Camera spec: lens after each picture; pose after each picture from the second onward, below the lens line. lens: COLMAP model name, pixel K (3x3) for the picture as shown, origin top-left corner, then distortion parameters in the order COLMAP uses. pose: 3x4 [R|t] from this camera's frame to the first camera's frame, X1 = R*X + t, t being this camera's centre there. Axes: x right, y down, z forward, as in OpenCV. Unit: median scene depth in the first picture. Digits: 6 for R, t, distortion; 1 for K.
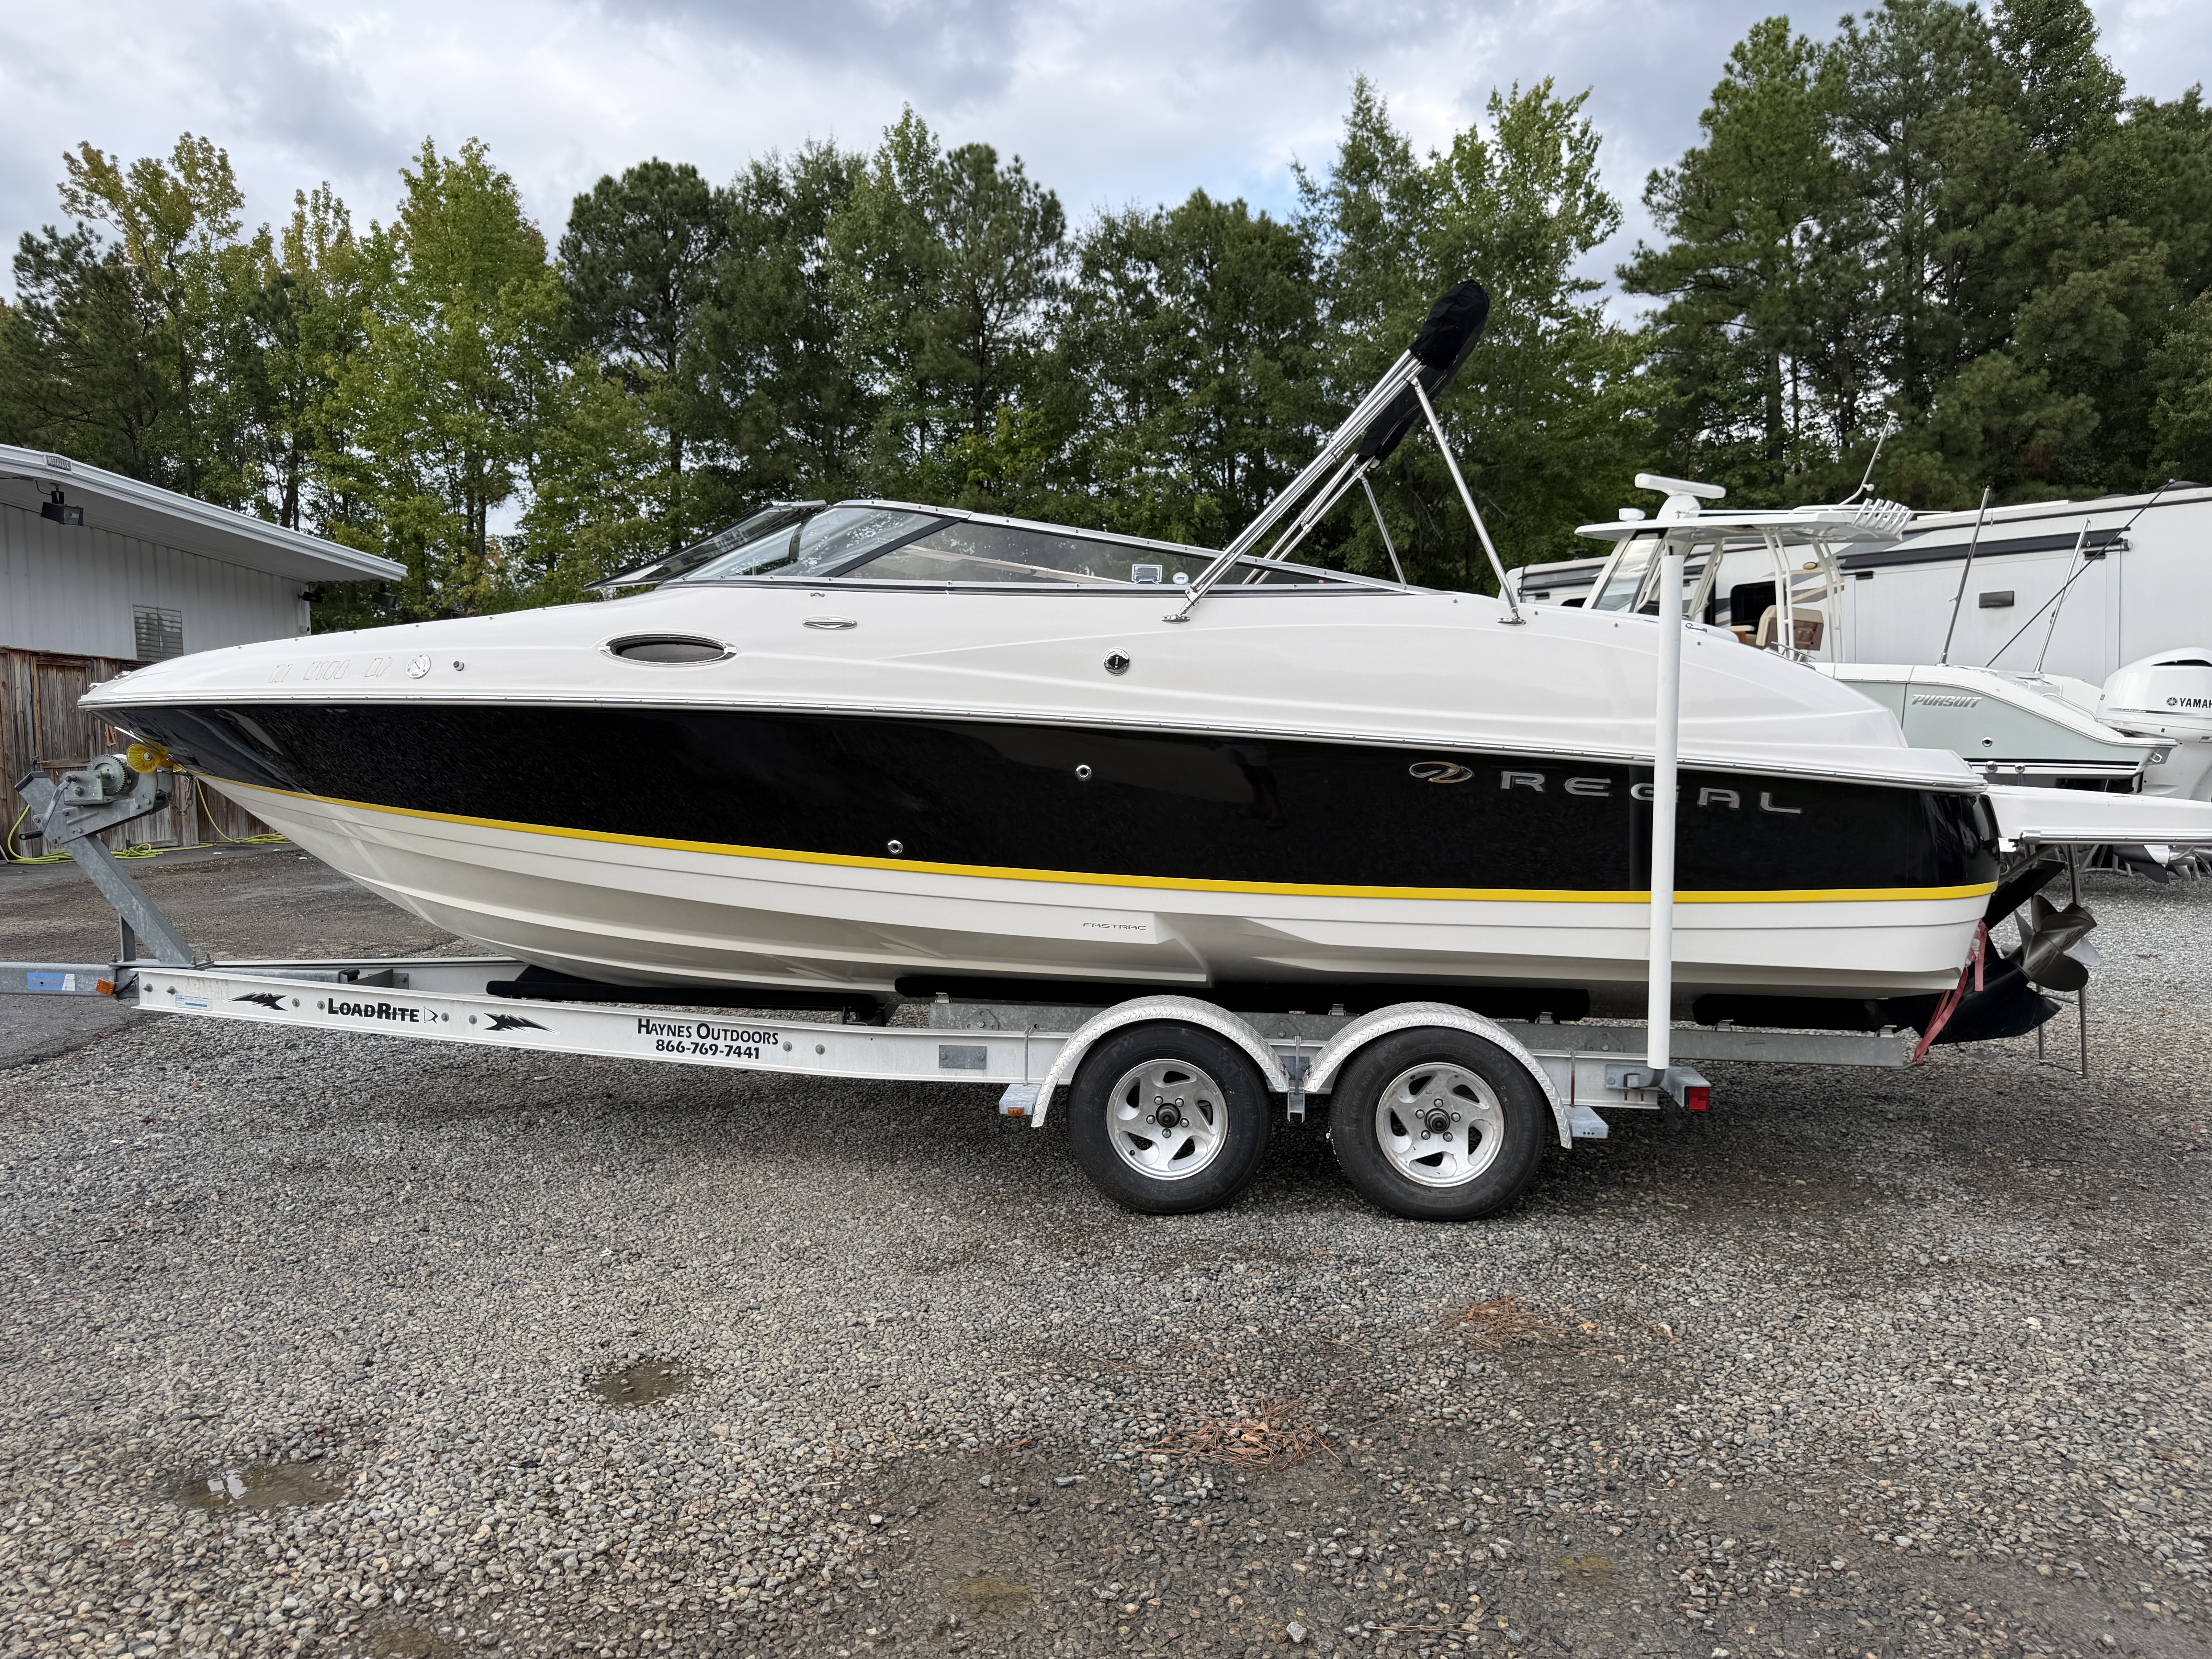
lens RADIAL K [[1610.2, 0, 1106.0], [0, 1610.2, 829.5], [0, 0, 1]] dist [0.009657, 0.000961]
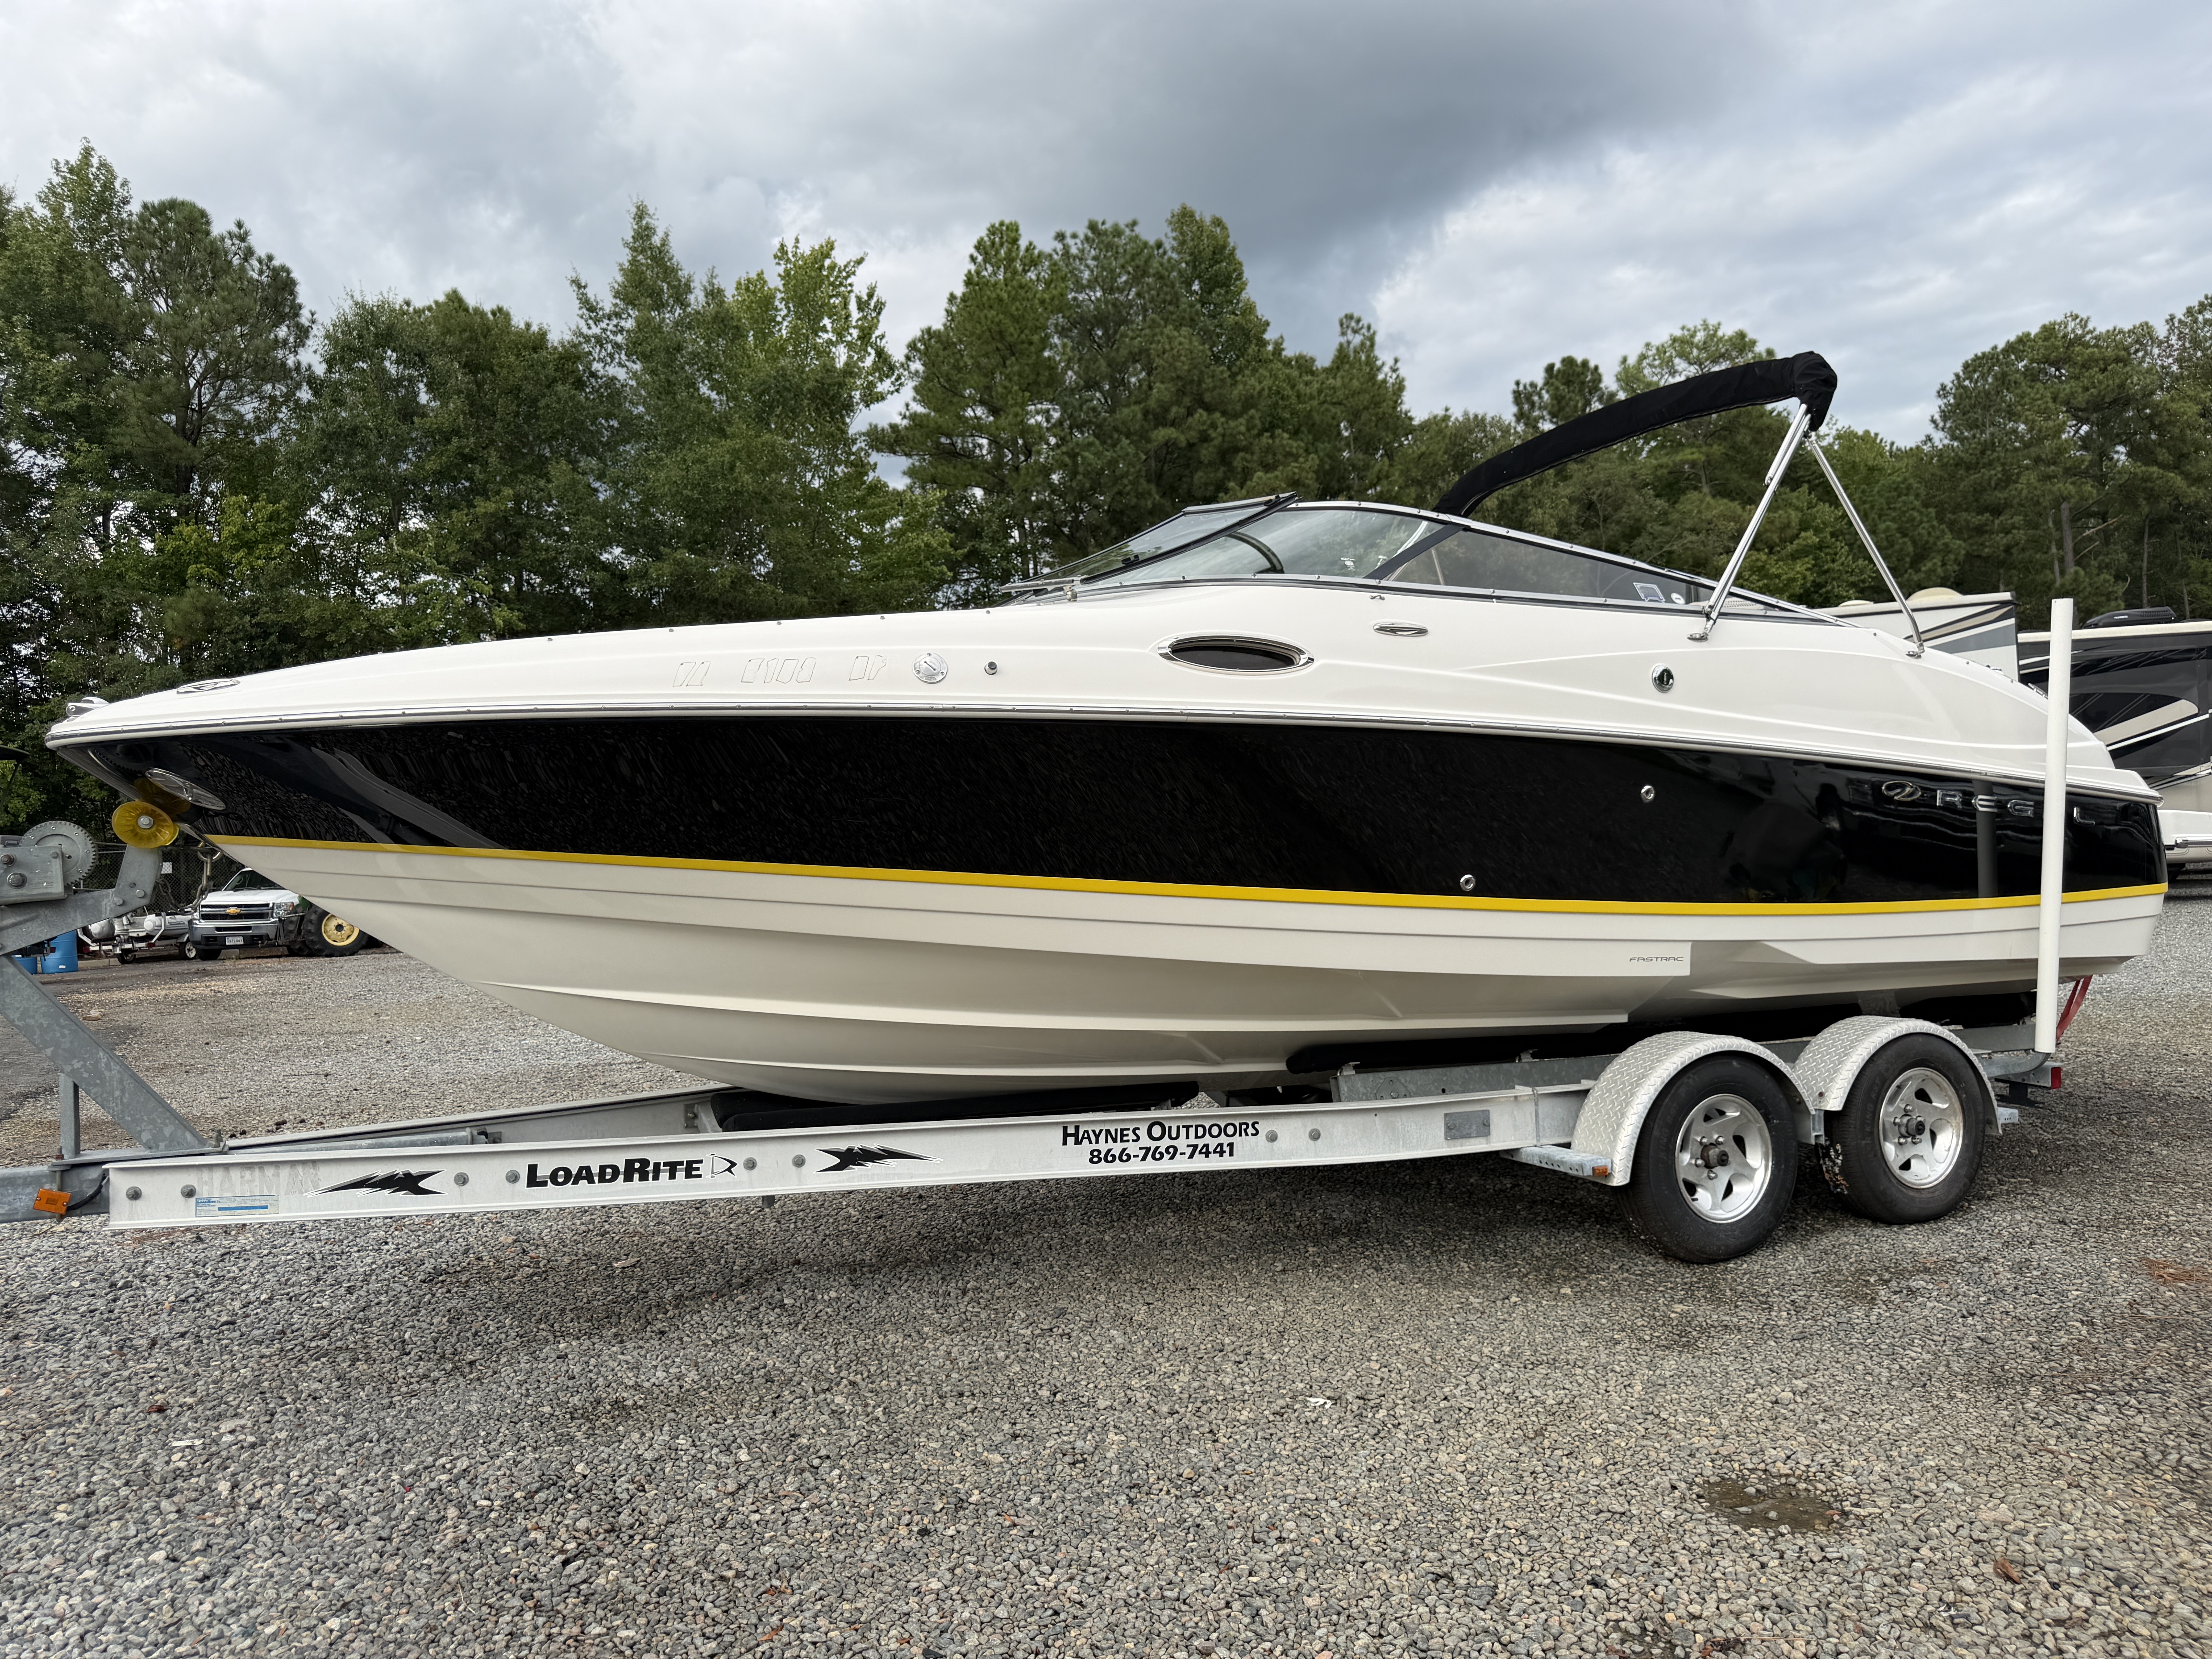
lens RADIAL K [[1580.5, 0, 1102.7], [0, 1580.5, 849.9], [0, 0, 1]] dist [0.100996, -0.133575]
pose [[0.865985, -0.022146, 0.499579, -0.100772], [0.060875, 0.996258, -0.061358, 0.004676], [-0.496350, 0.083547, 0.864093, 0.046667]]
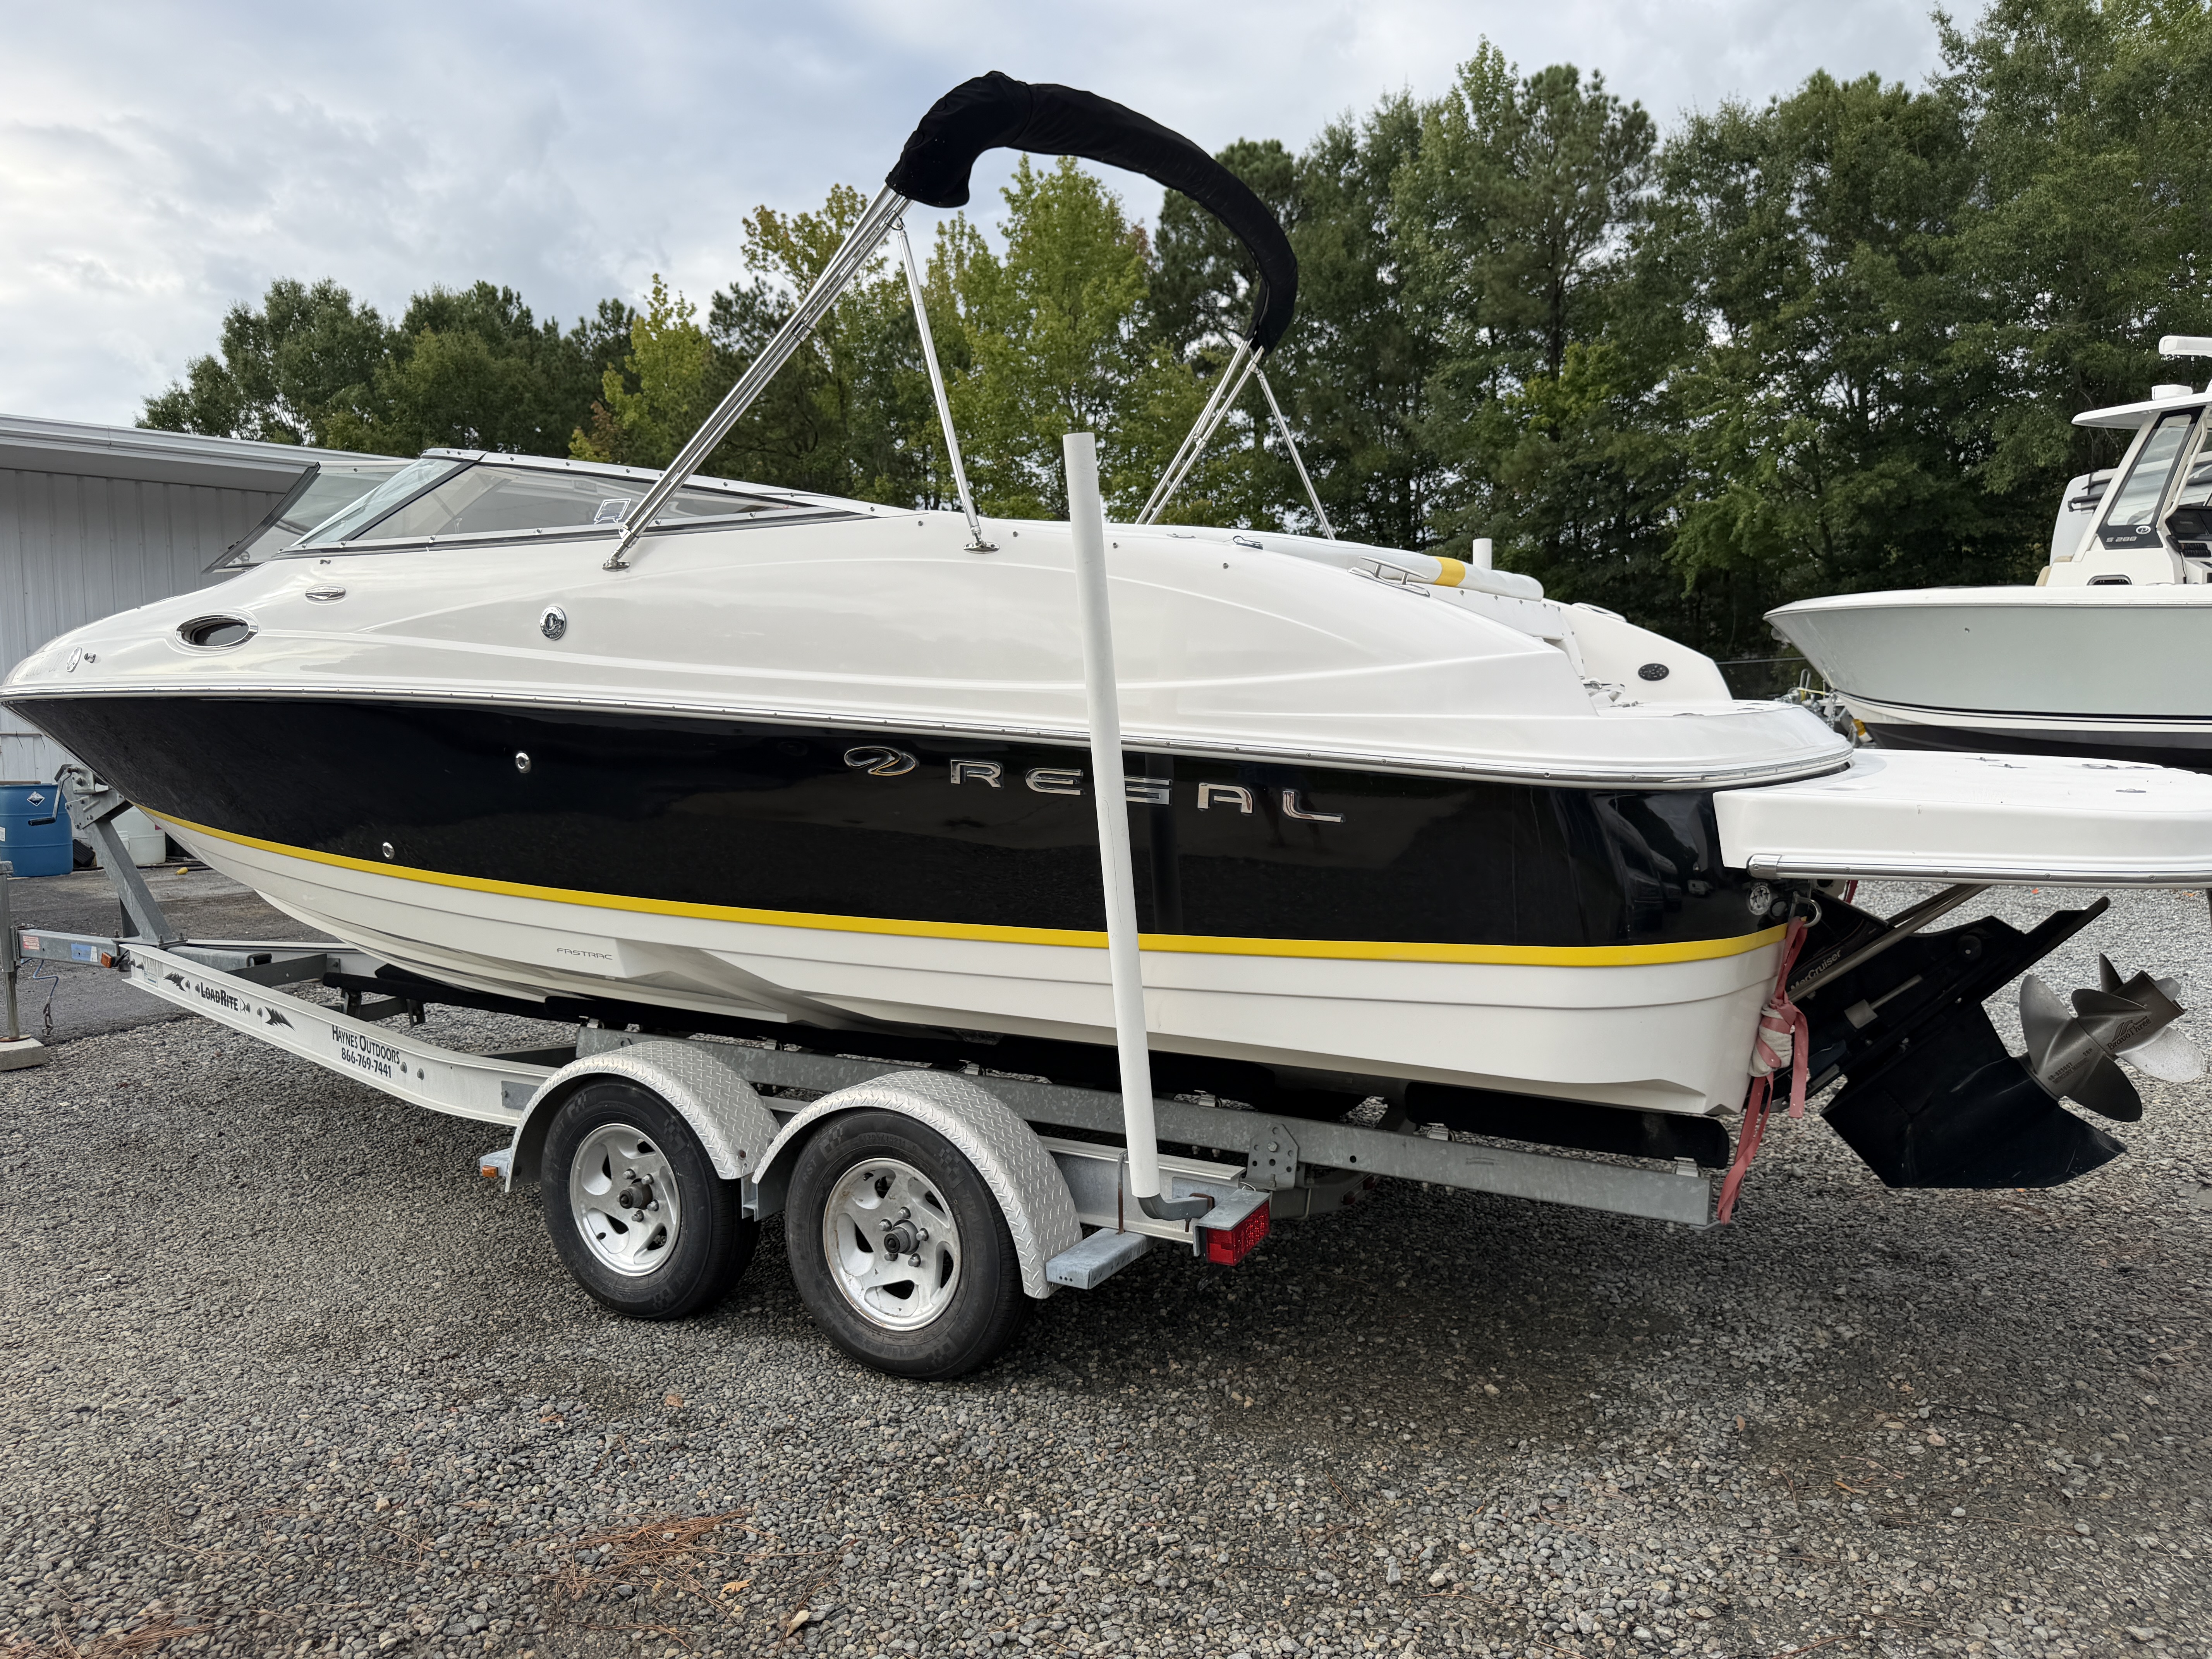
lens RADIAL K [[1600.5, 0, 1126.5], [0, 1600.5, 833.0], [0, 0, 1]] dist [0.022498, -0.004298]
pose [[0.915960, 0.011025, -0.401119, 0.077562], [-0.002917, 0.999779, 0.020817, -0.002371], [0.401260, -0.017898, 0.915789, 0.049883]]
